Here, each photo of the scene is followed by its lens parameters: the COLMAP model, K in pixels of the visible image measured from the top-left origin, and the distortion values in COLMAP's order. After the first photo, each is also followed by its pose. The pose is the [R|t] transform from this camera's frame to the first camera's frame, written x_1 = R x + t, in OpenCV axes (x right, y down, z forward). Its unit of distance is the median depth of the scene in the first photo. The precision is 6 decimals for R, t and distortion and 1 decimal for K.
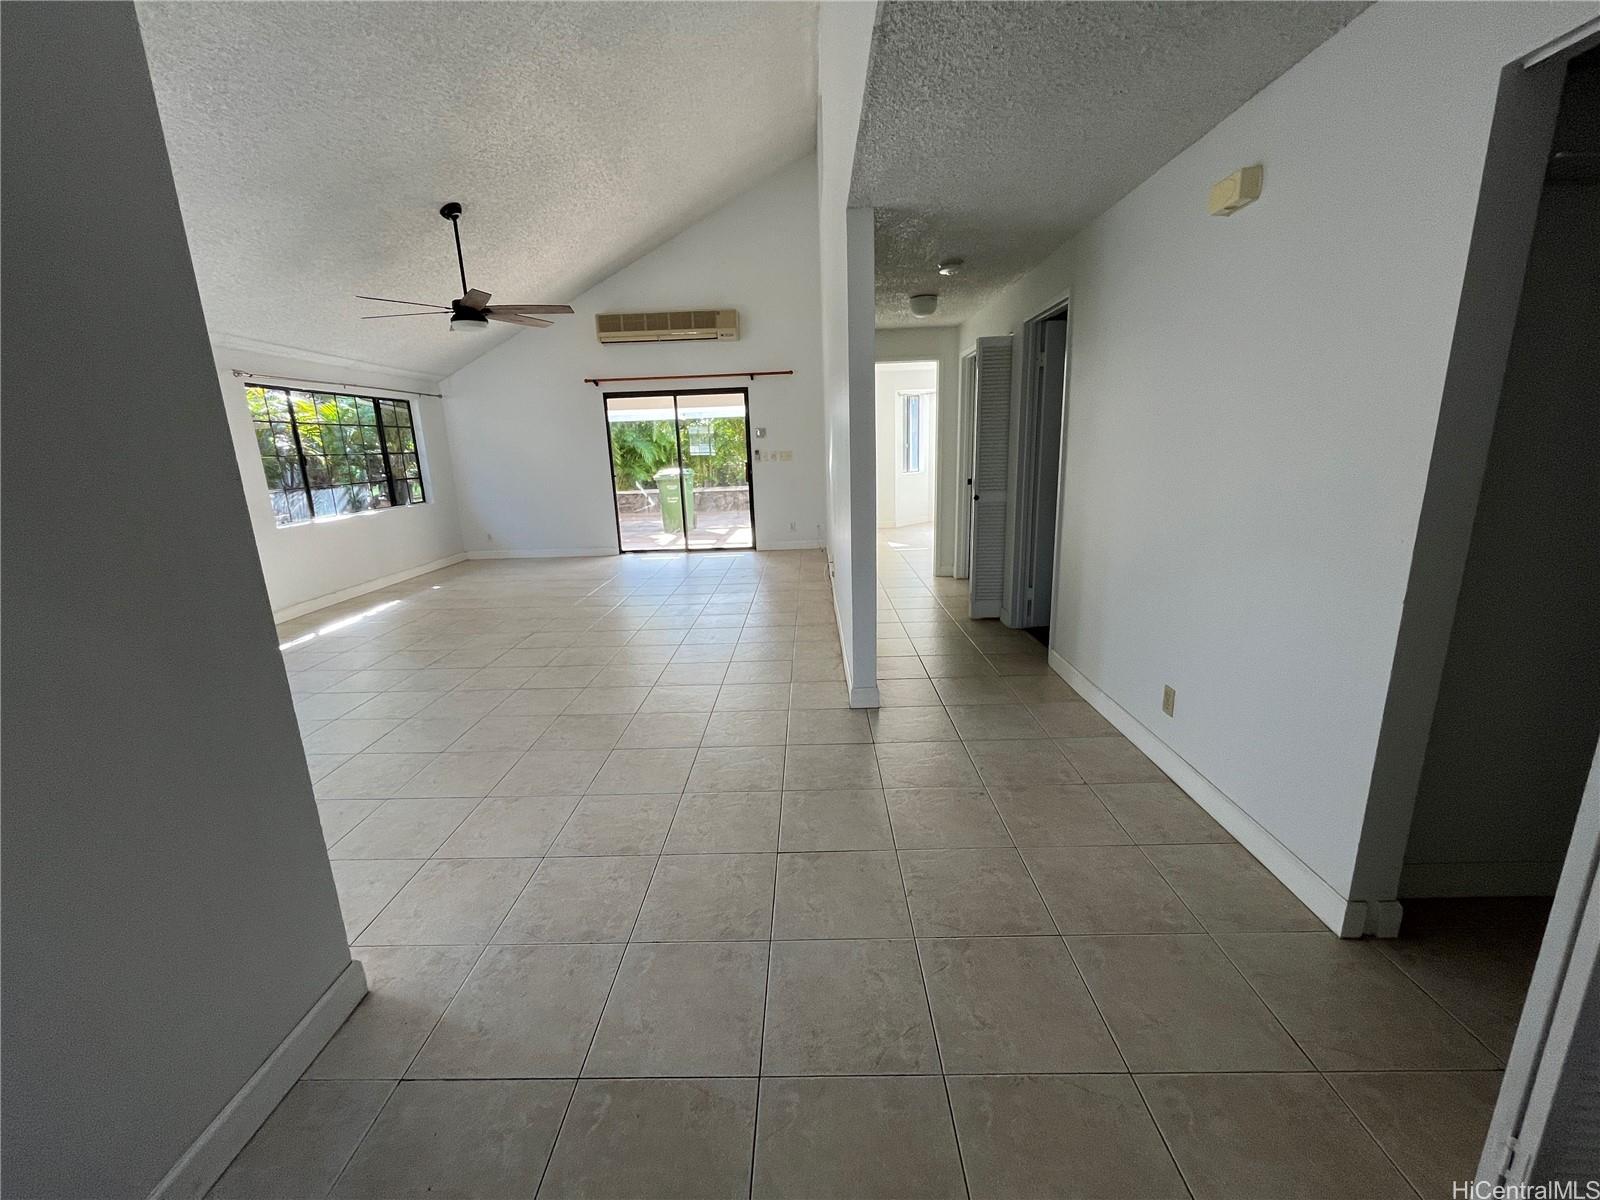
lens RADIAL K [[649.4, 0, 796.5], [0, 649.4, 598.3], [0, 0, 1]] dist [-0.000792, 0.000168]
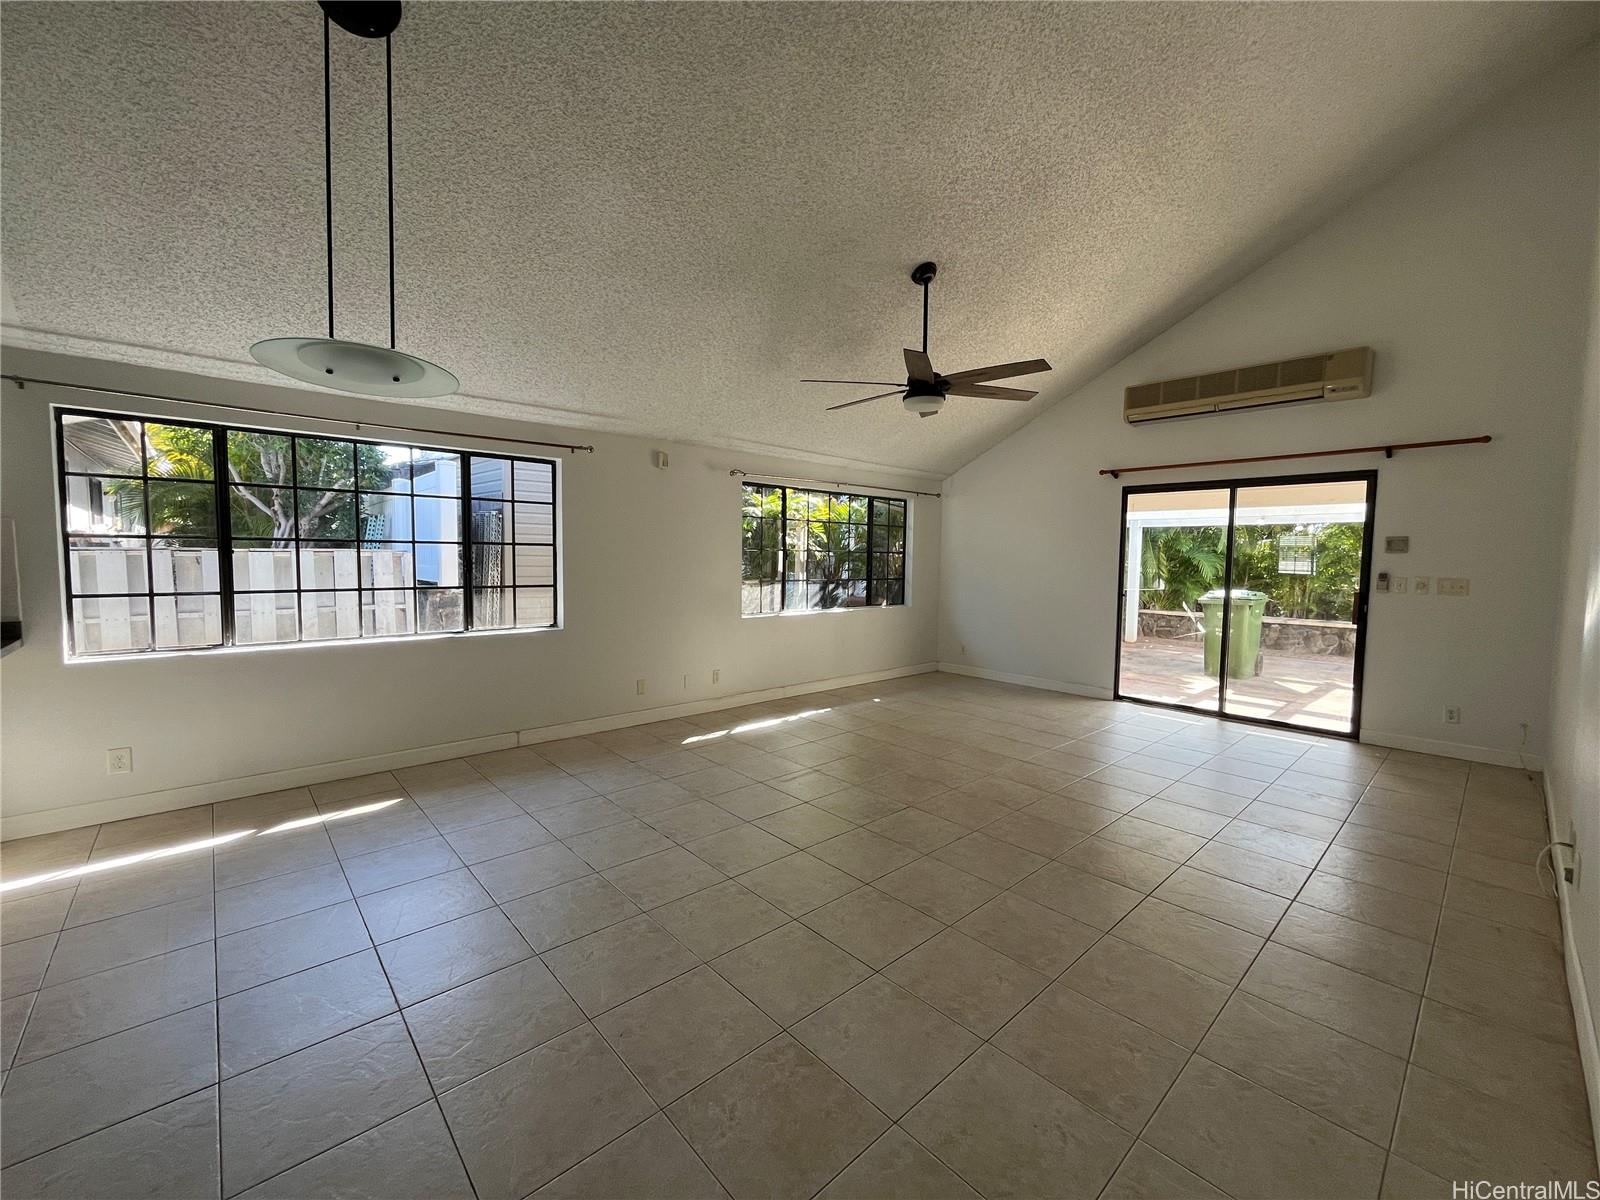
lens RADIAL K [[649.4, 0, 796.5], [0, 649.4, 598.3], [0, 0, 1]] dist [-0.000792, 0.000168]
pose [[0.685454, 0.092859, -0.722170, 0.000613], [-0.206043, 0.976031, -0.070066, -0.058613], [0.698354, 0.196825, 0.688158, 0.243111]]
